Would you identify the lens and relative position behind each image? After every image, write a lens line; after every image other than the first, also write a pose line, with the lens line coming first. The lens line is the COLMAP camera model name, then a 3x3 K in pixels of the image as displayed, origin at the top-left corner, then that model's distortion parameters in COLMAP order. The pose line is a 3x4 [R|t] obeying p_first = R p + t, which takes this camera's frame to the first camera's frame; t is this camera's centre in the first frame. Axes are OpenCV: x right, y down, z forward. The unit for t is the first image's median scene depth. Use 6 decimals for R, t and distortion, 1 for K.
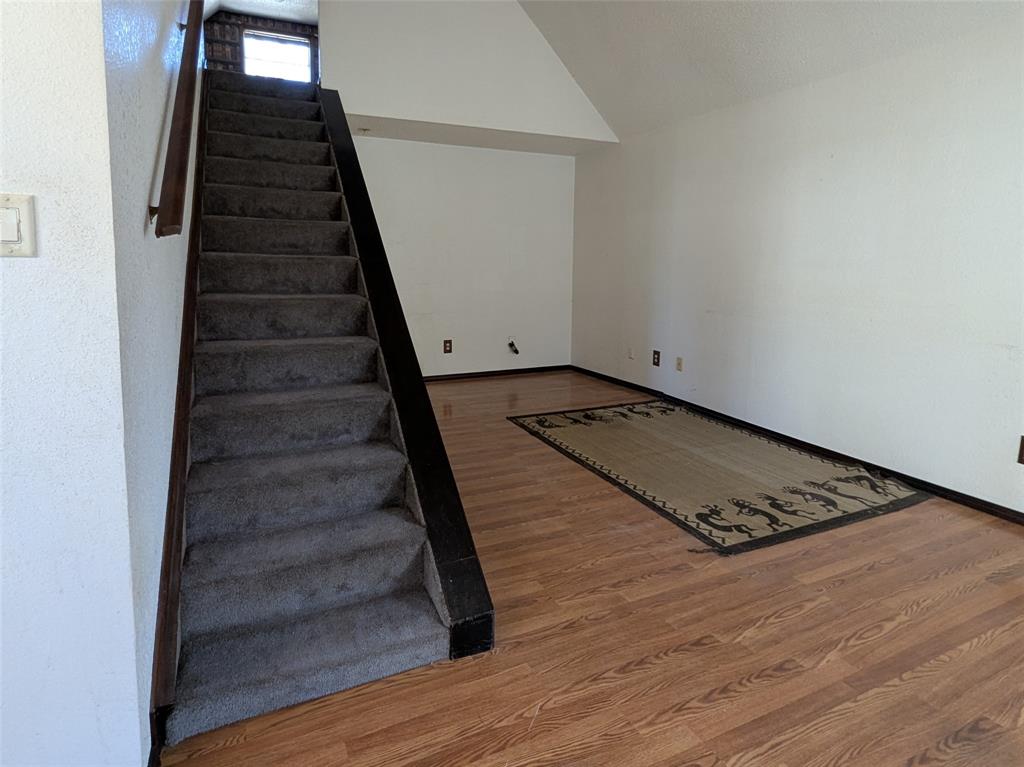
lens RADIAL K [[564.1, 0, 500.7], [0, 564.1, 320.1], [0, 0, 1]] dist [0.000230, -0.000851]
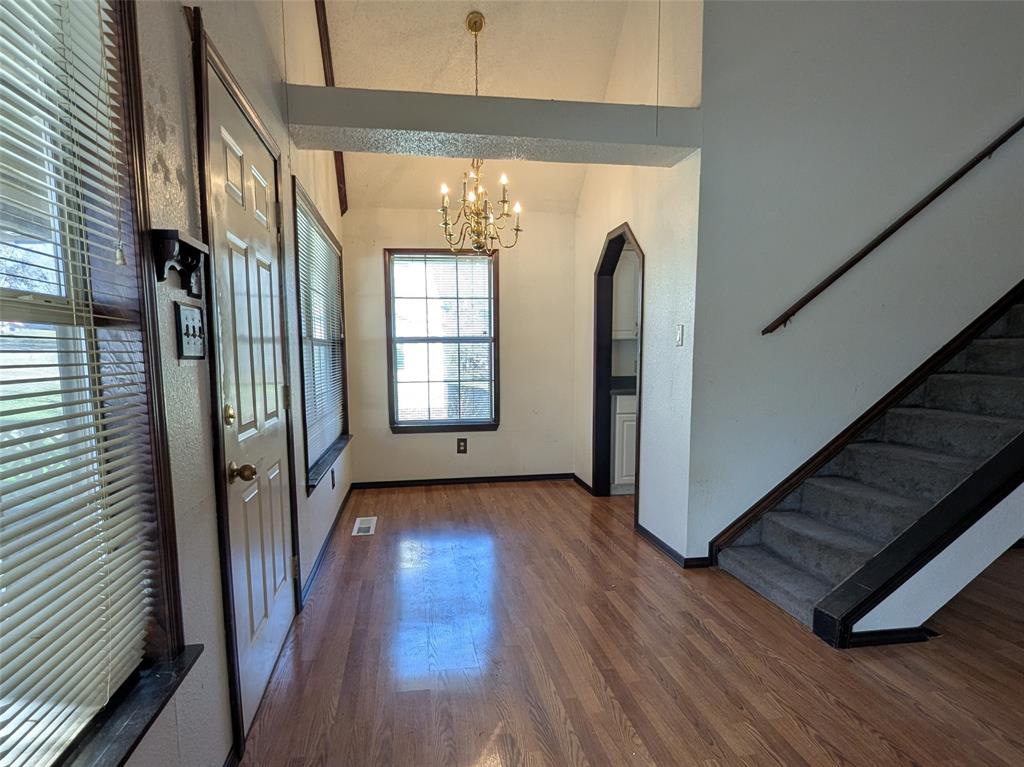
lens RADIAL K [[564.1, 0, 506.1], [0, 564.1, 418.6], [0, 0, 1]] dist [0.000230, -0.000851]
pose [[-0.263390, 0.103908, -0.959077, 1.018373], [-0.095401, 0.986503, 0.133079, -0.020279], [0.959961, 0.126549, -0.249922, 0.409639]]
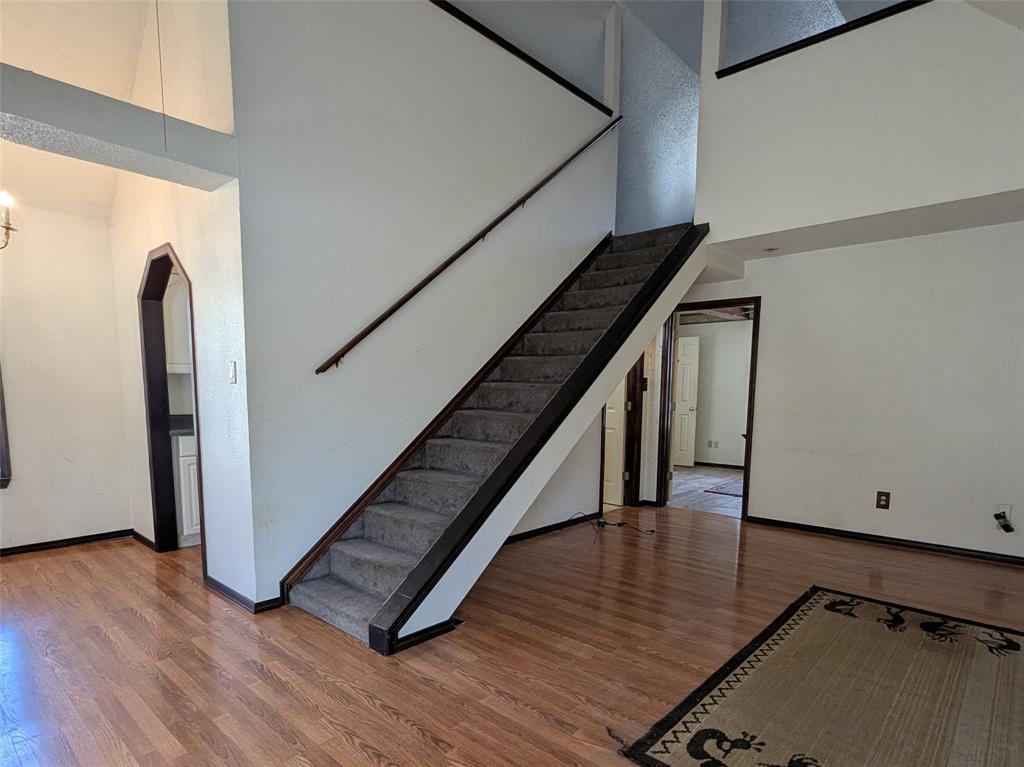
lens RADIAL K [[564.1, 0, 497.5], [0, 564.1, 455.7], [0, 0, 1]] dist [0.000230, -0.000851]
pose [[0.387520, 0.103277, -0.916058, 1.021413], [-0.100693, 0.992501, 0.069299, -0.037169], [0.916346, 0.065386, 0.395013, 0.502095]]
